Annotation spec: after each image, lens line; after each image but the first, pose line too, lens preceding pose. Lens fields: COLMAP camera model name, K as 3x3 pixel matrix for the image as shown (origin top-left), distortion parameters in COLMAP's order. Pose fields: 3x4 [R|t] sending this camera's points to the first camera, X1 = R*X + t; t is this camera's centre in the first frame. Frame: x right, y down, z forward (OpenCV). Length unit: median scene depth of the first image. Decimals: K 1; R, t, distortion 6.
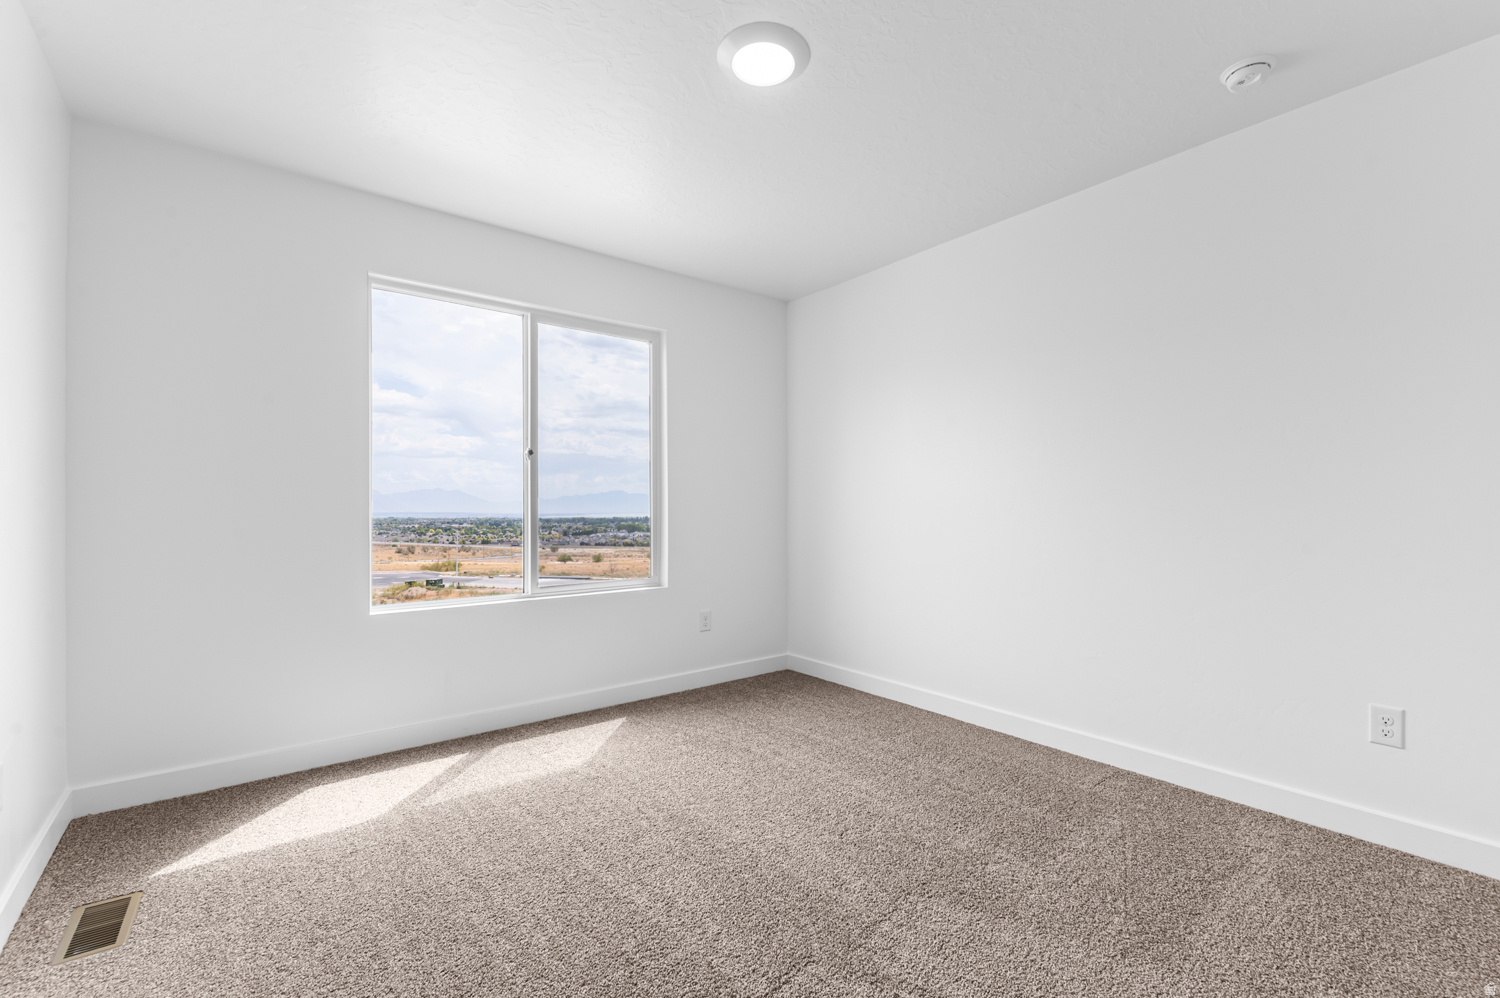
lens RADIAL K [[645.2, 0, 759.0], [0, 645.2, 502.8], [0, 0, 1]] dist [0.001392, -0.000008]
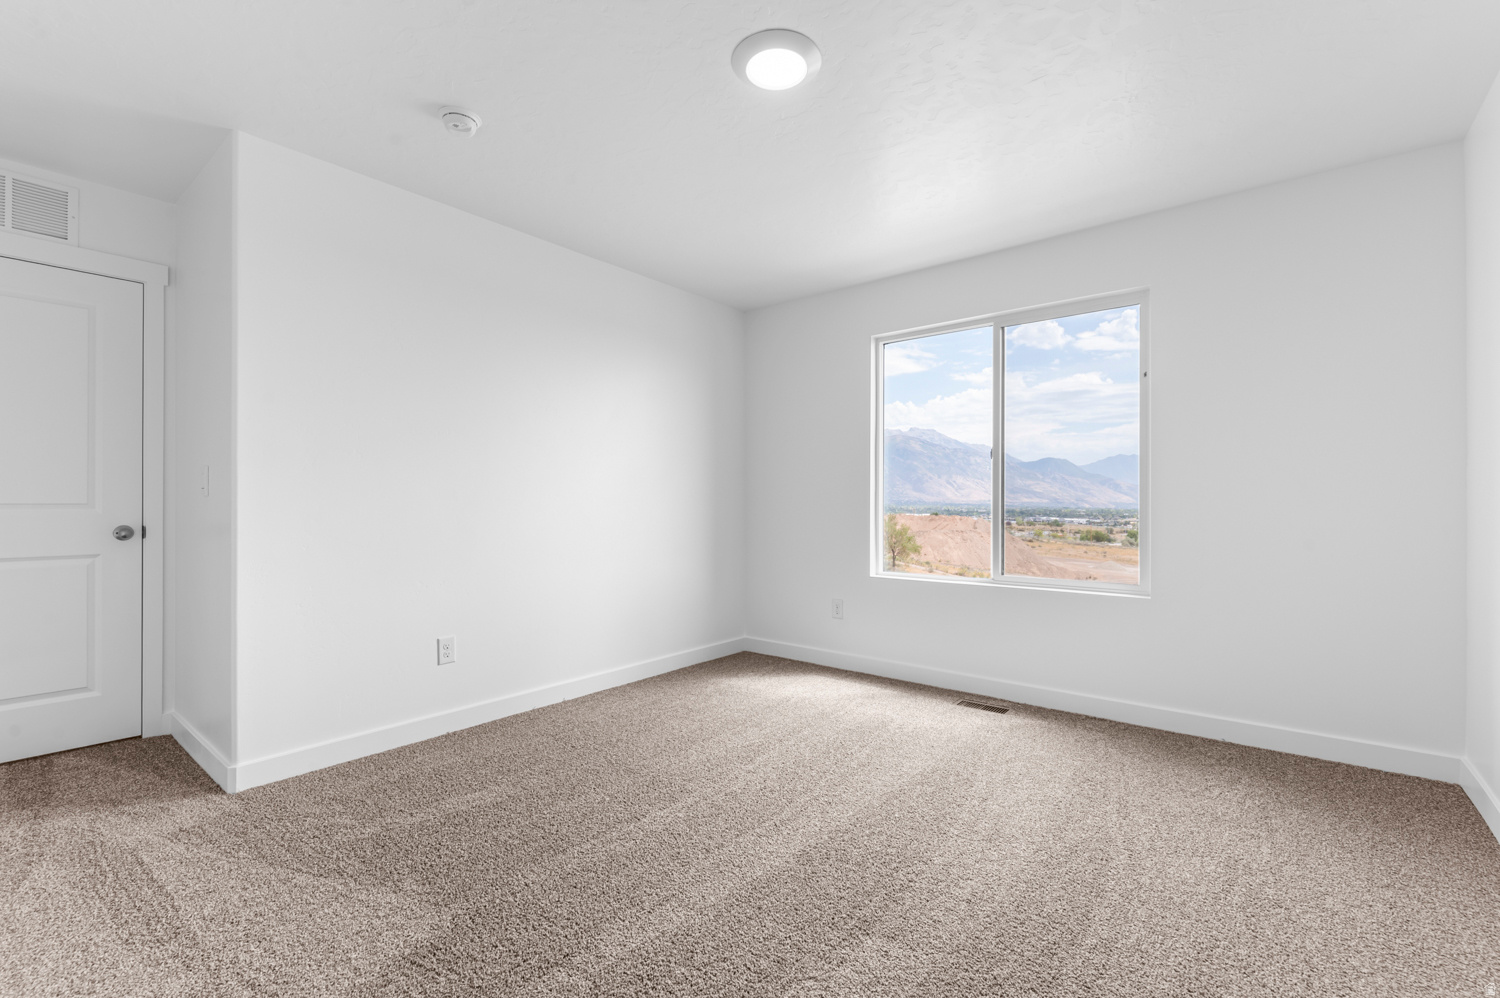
lens RADIAL K [[645.2, 0, 752.3], [0, 645.2, 503.3], [0, 0, 1]] dist [0.001392, -0.000008]
pose [[0.217452, -0.012694, -0.975988, 0.606908], [-0.008395, 0.999854, -0.014875, 0.030811], [0.976035, 0.011428, 0.217314, 0.363695]]
